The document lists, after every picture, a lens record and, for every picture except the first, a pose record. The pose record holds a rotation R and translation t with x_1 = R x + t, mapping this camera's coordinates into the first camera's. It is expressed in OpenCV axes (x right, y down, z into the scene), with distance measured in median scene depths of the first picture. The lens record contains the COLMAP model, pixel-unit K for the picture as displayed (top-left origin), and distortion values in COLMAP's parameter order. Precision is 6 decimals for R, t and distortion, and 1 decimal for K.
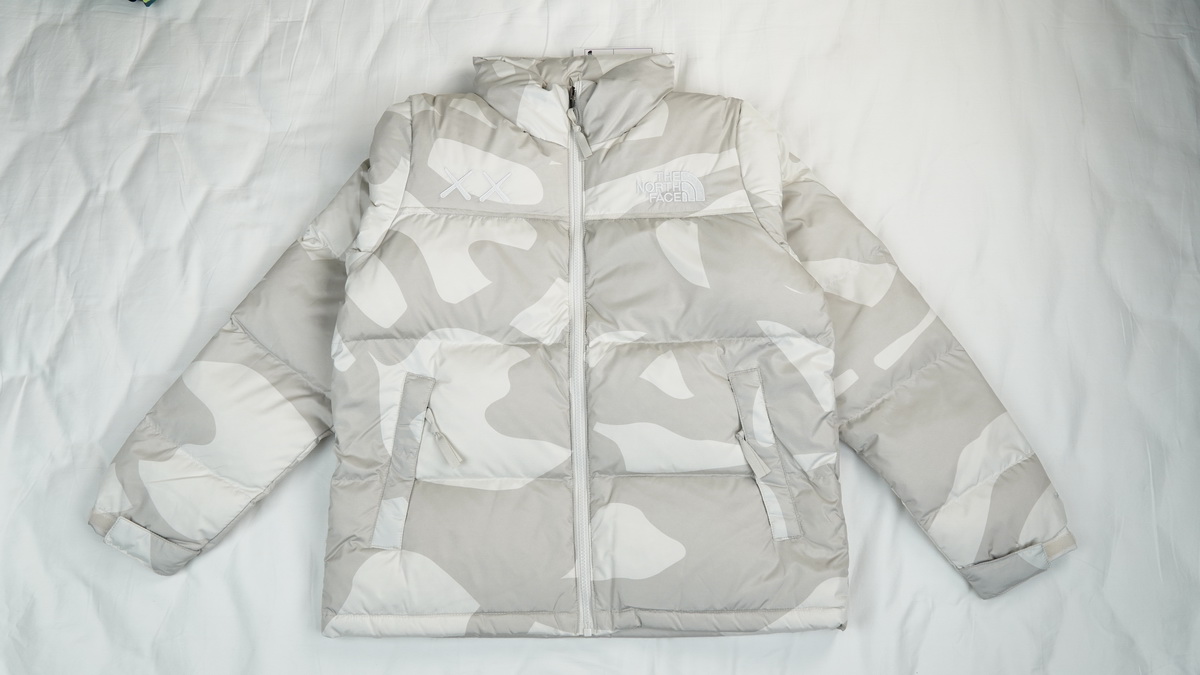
lens RADIAL K [[1074.4, 0, 595.2], [0, 1074.4, 336.3], [0, 0, 1]] dist [0.003726, 0.000271]
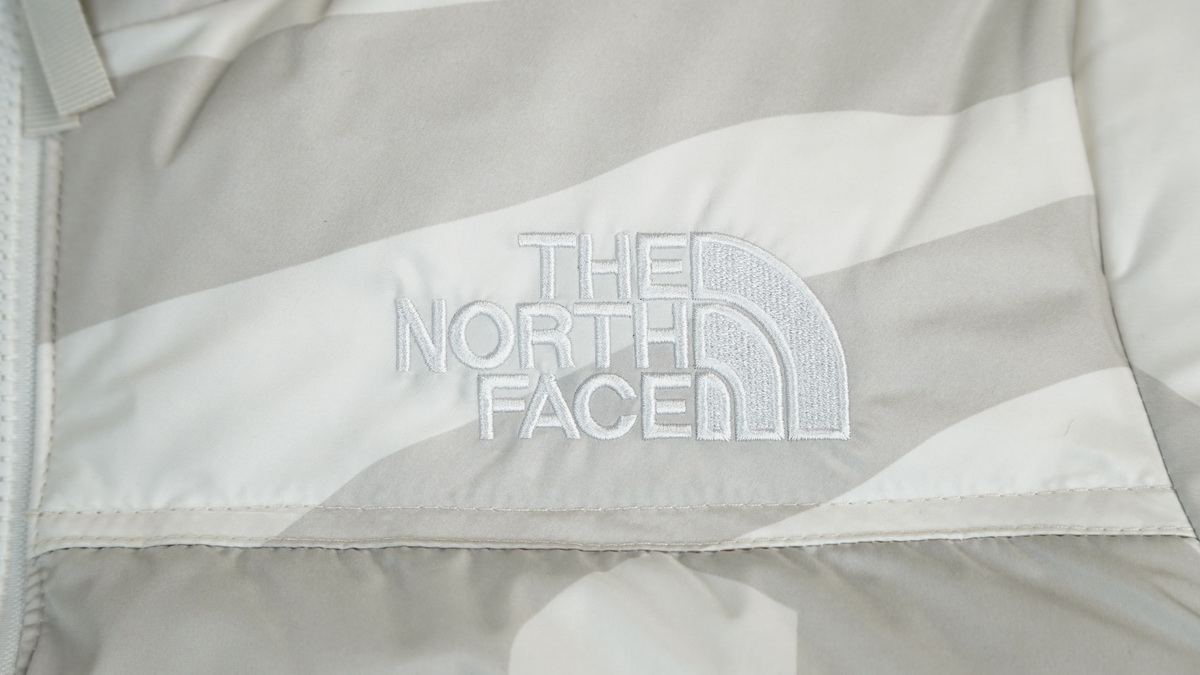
lens RADIAL K [[3779.2, 0, 604.0], [0, 3779.2, 338.8], [0, 0, 1]] dist [0.949414, 0.000000]
pose [[0.999759, 0.018554, 0.011727, 0.061209], [-0.018165, 0.999308, -0.032470, -0.121598], [-0.012321, 0.032249, 0.999404, 0.473385]]
